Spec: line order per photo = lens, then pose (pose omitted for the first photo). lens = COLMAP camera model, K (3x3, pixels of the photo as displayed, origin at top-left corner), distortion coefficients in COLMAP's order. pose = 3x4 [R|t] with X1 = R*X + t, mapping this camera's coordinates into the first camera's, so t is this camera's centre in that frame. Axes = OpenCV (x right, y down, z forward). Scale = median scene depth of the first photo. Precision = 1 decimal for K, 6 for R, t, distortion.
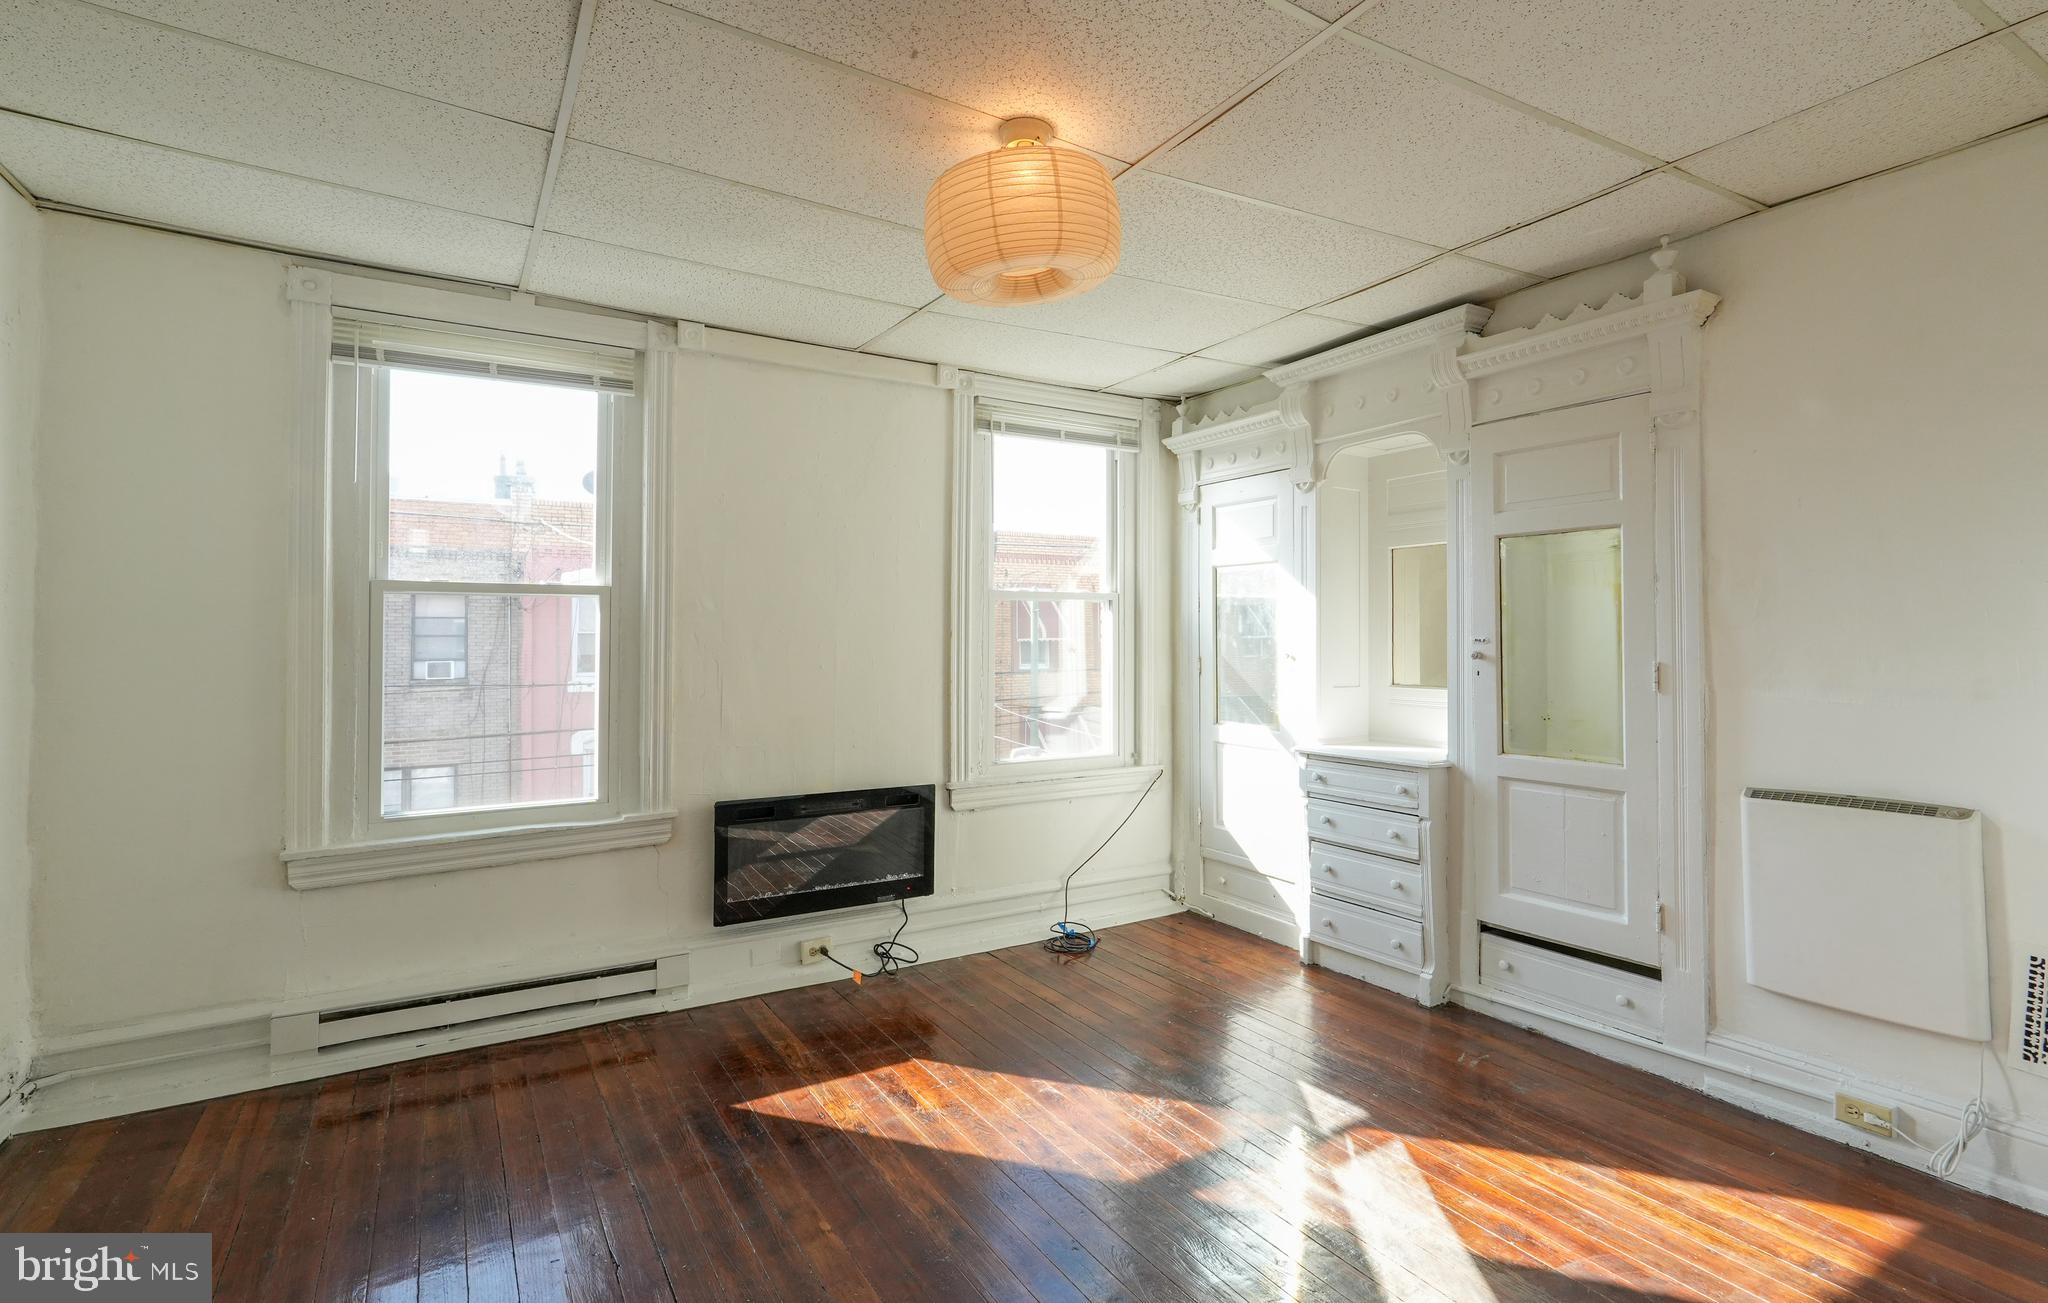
lens RADIAL K [[943.4, 0, 1041.6], [0, 943.4, 613.7], [0, 0, 1]] dist [-0.003339, 0.000424]
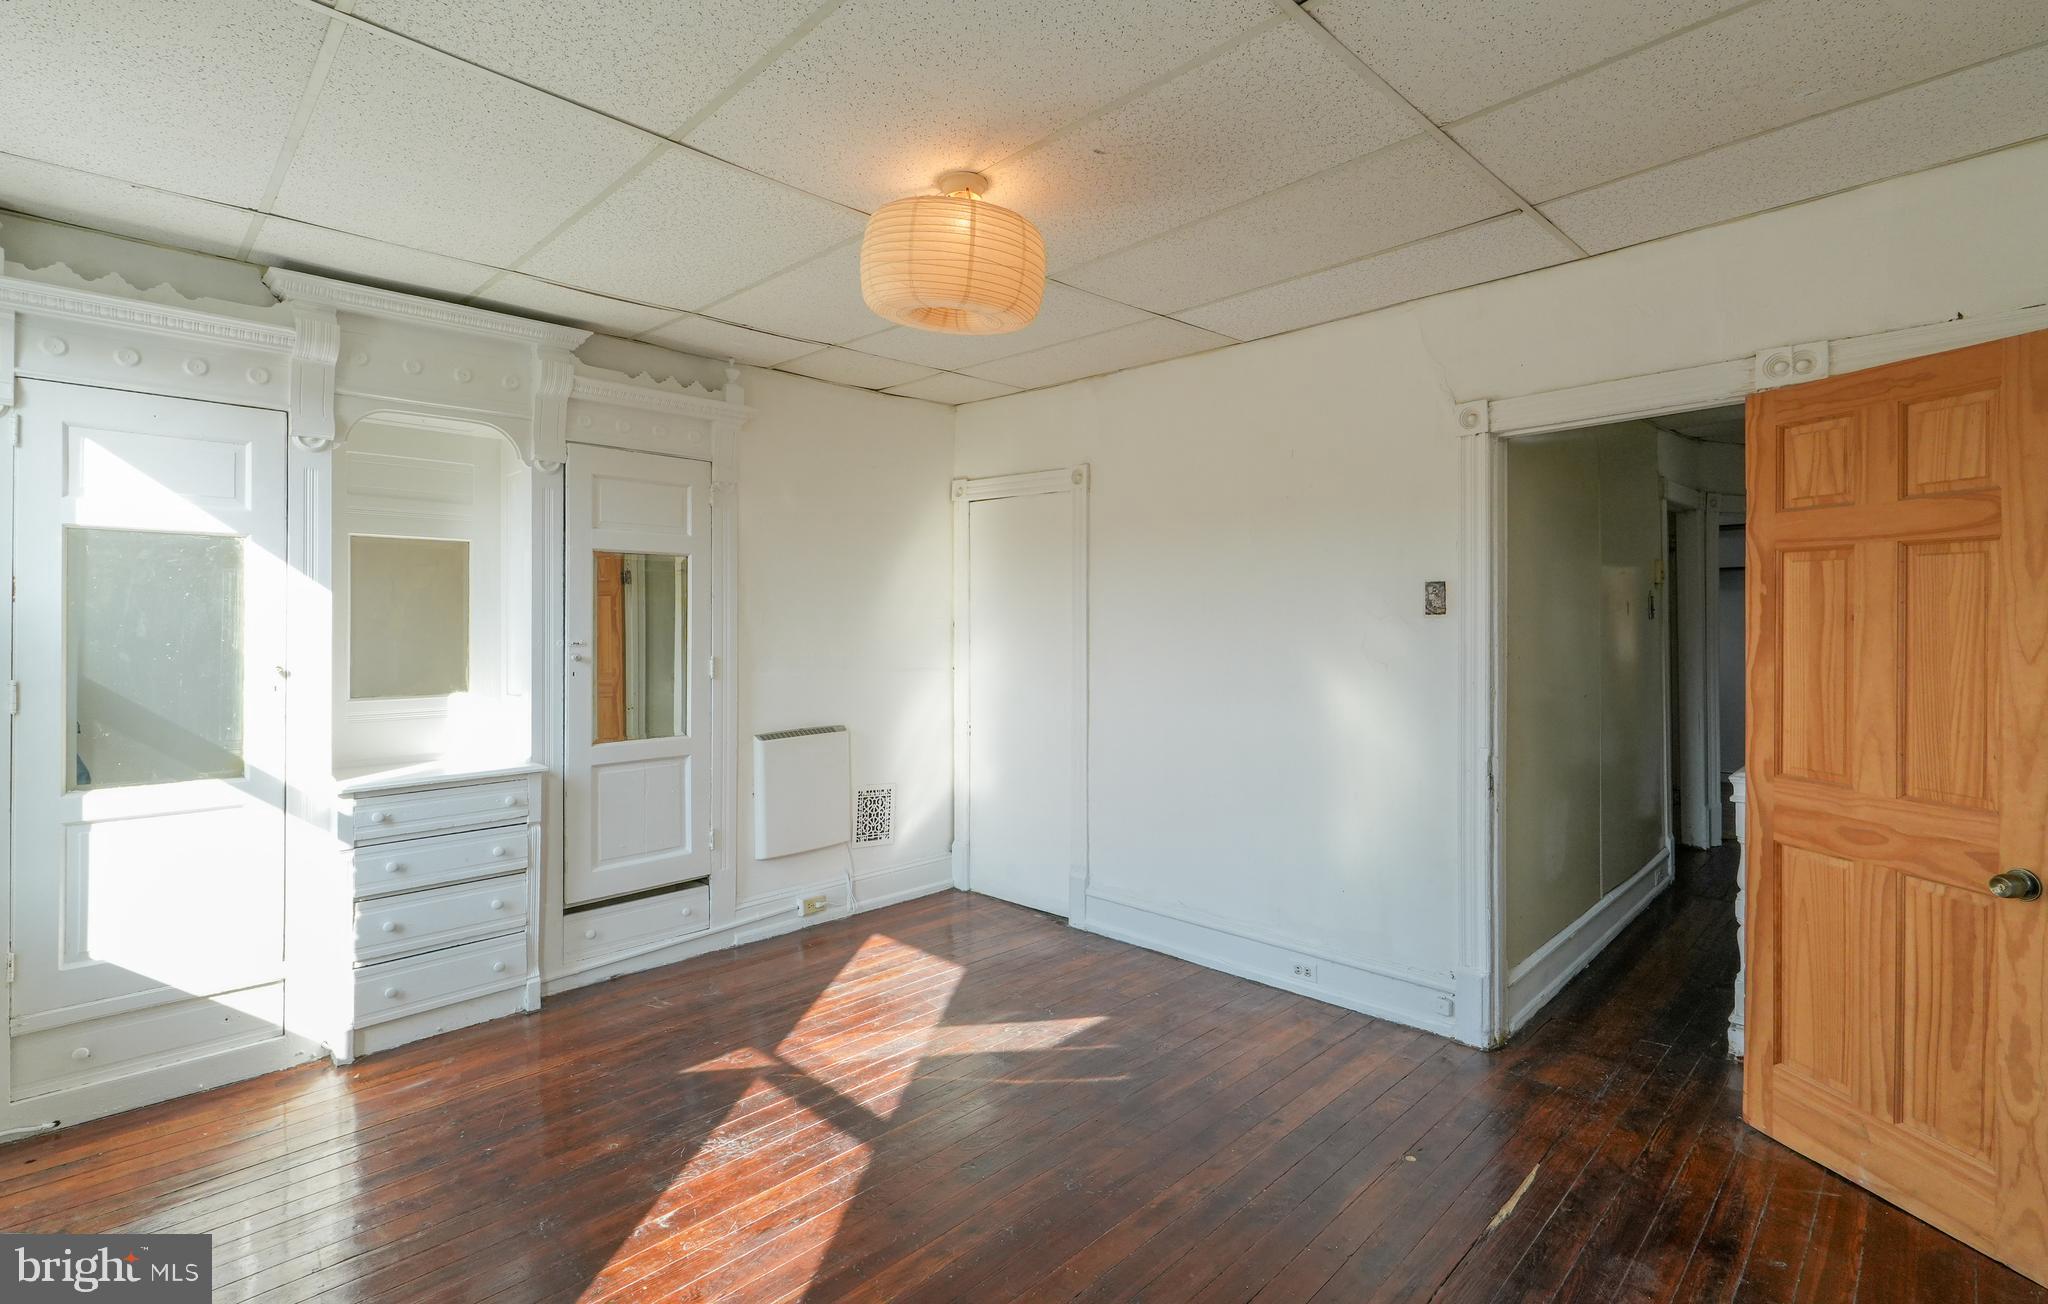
lens RADIAL K [[943.4, 0, 1005.0], [0, 943.4, 621.6], [0, 0, 1]] dist [-0.003339, 0.000424]
pose [[-0.213125, 0.005755, 0.977008, -0.669329], [-0.023382, 0.999666, -0.010989, 0.003017], [-0.976745, -0.025187, -0.212920, 0.726247]]
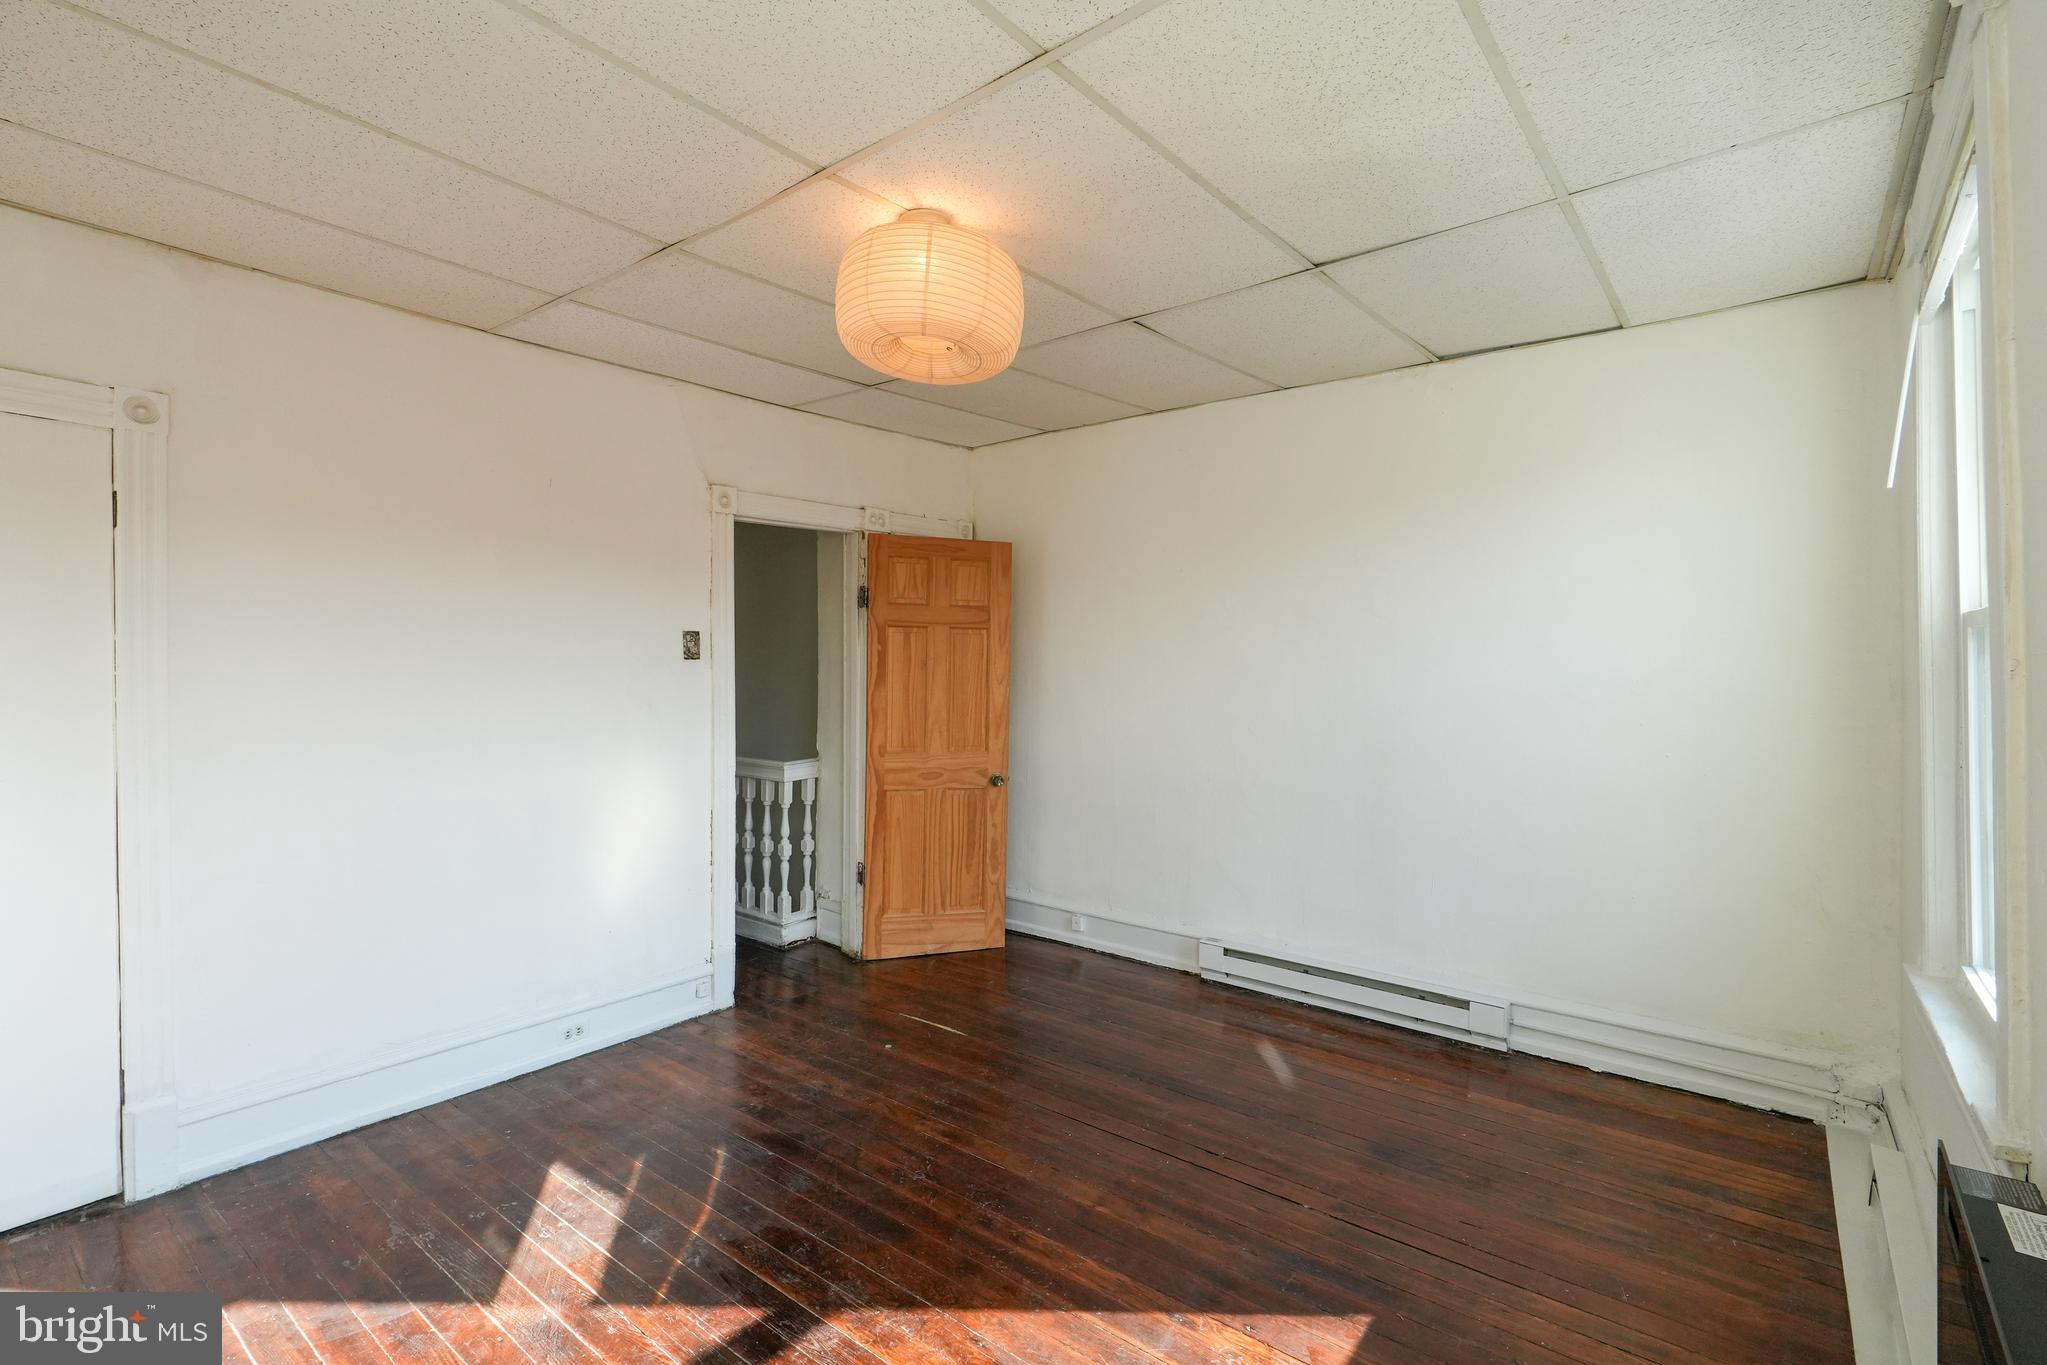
lens RADIAL K [[958.9, 0, 1022.9], [0, 958.9, 676.6], [0, 0, 1]] dist [0.010077, -0.000125]
pose [[-0.945744, 0.005964, -0.324857, 0.143623], [0.009317, 0.999918, -0.008767, 0.009007], [0.324778, -0.011318, -0.945723, 1.276283]]
